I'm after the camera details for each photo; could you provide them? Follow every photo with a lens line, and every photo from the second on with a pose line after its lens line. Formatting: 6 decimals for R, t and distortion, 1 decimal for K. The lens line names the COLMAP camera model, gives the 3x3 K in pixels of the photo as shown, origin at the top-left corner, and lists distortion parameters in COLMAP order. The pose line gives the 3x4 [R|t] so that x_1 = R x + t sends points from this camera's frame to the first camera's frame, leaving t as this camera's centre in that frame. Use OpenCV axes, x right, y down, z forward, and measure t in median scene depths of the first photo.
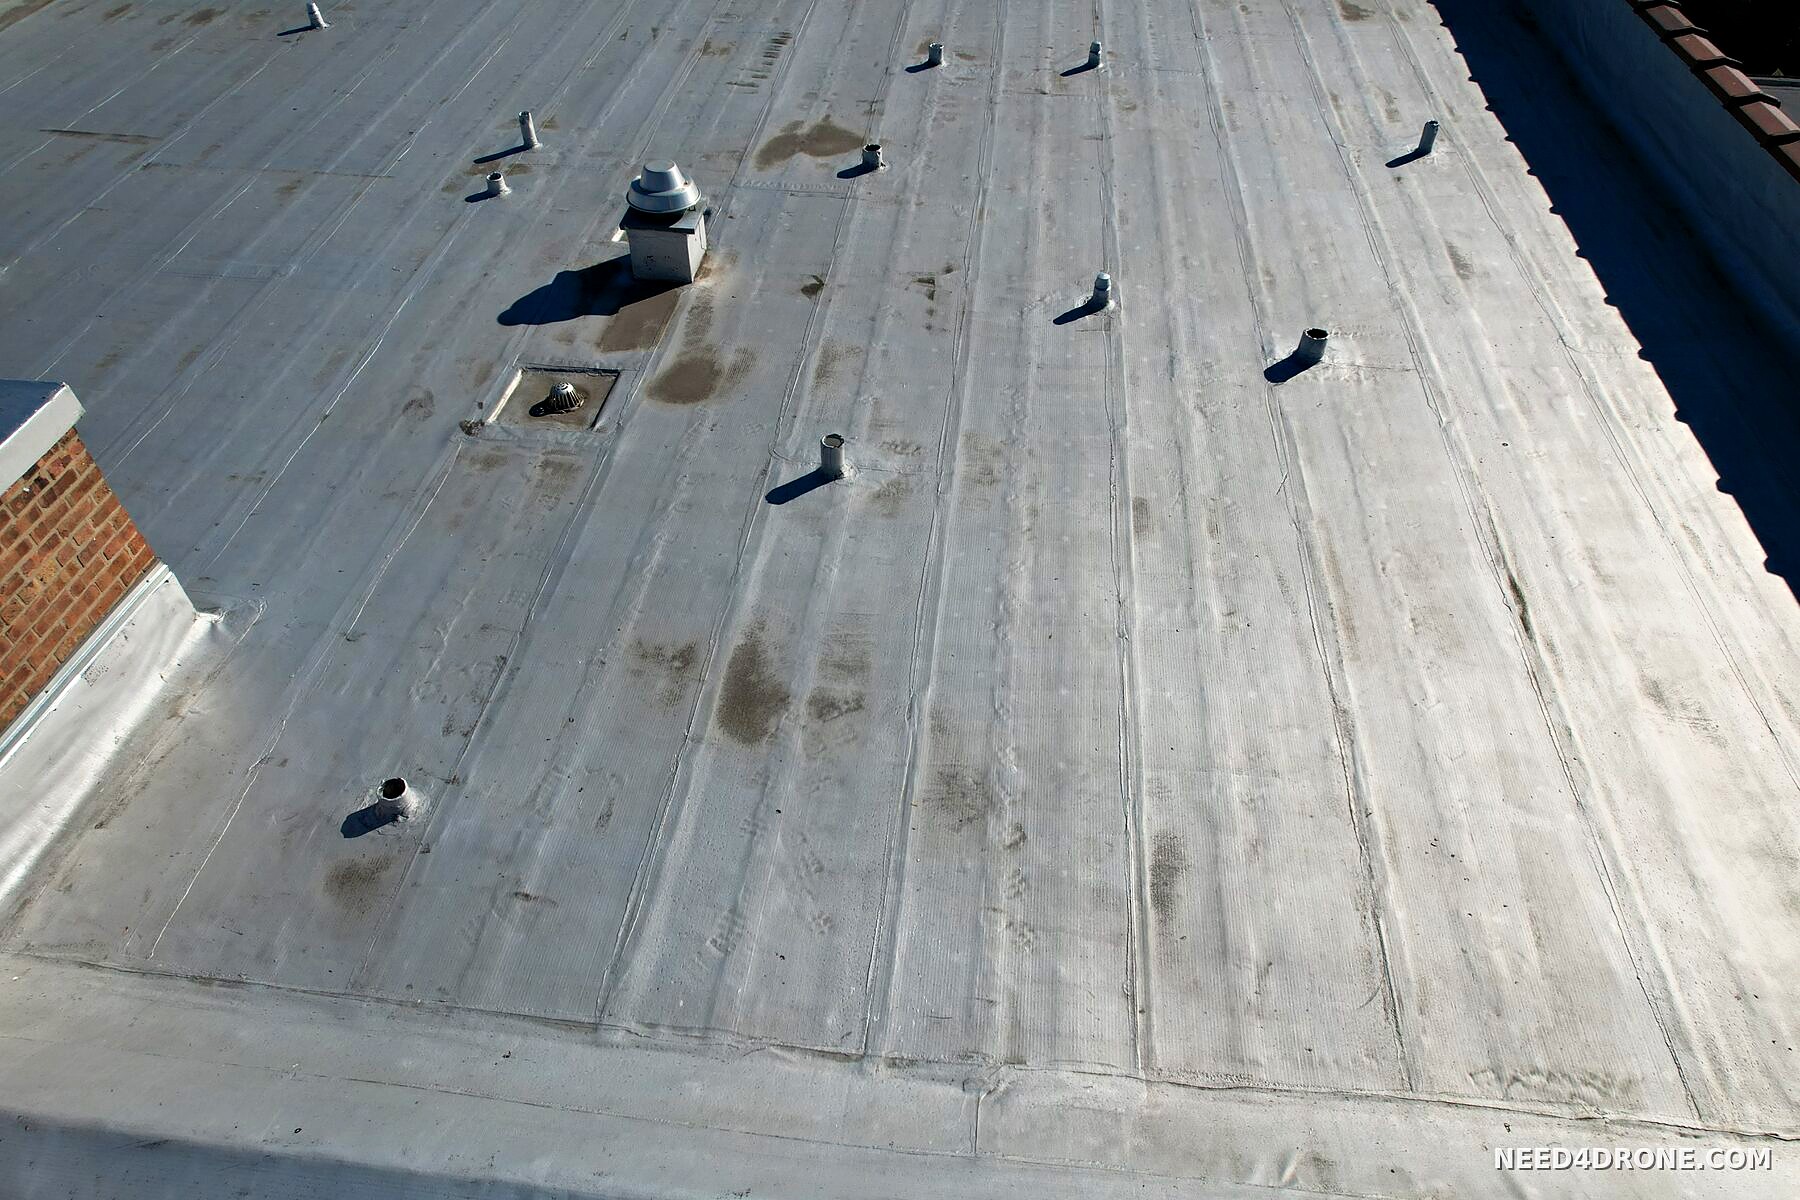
lens RADIAL K [[1136.6, 0, 900.0], [0, 1136.6, 600.0], [0, 0, 1]] dist [-0.032668, 0.002566]
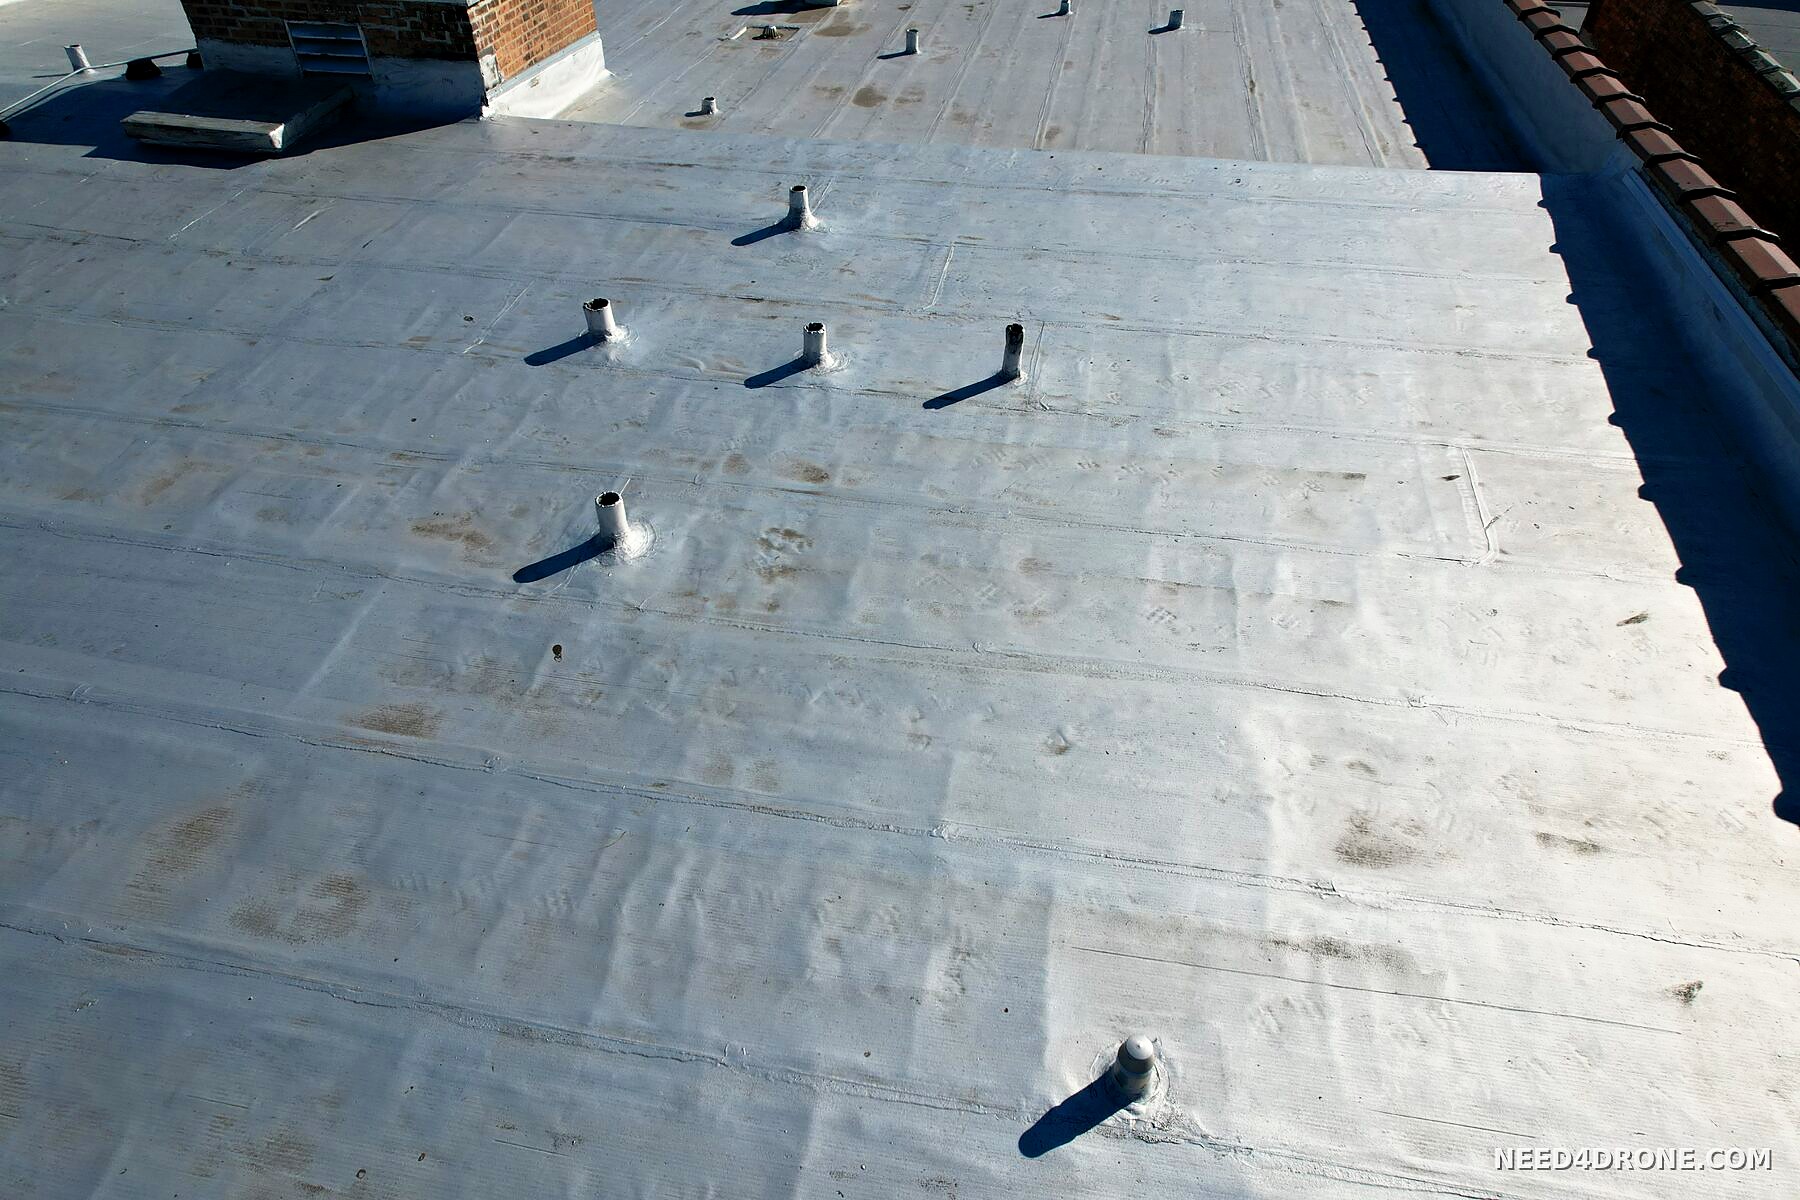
lens RADIAL K [[1136.6, 0, 900.0], [0, 1136.6, 600.0], [0, 0, 1]] dist [-0.032668, 0.002566]
pose [[0.997043, 0.047424, -0.060459, 0.098454], [-0.053012, 0.994117, -0.094448, 1.203836], [0.055625, 0.097374, 0.993692, -0.988805]]
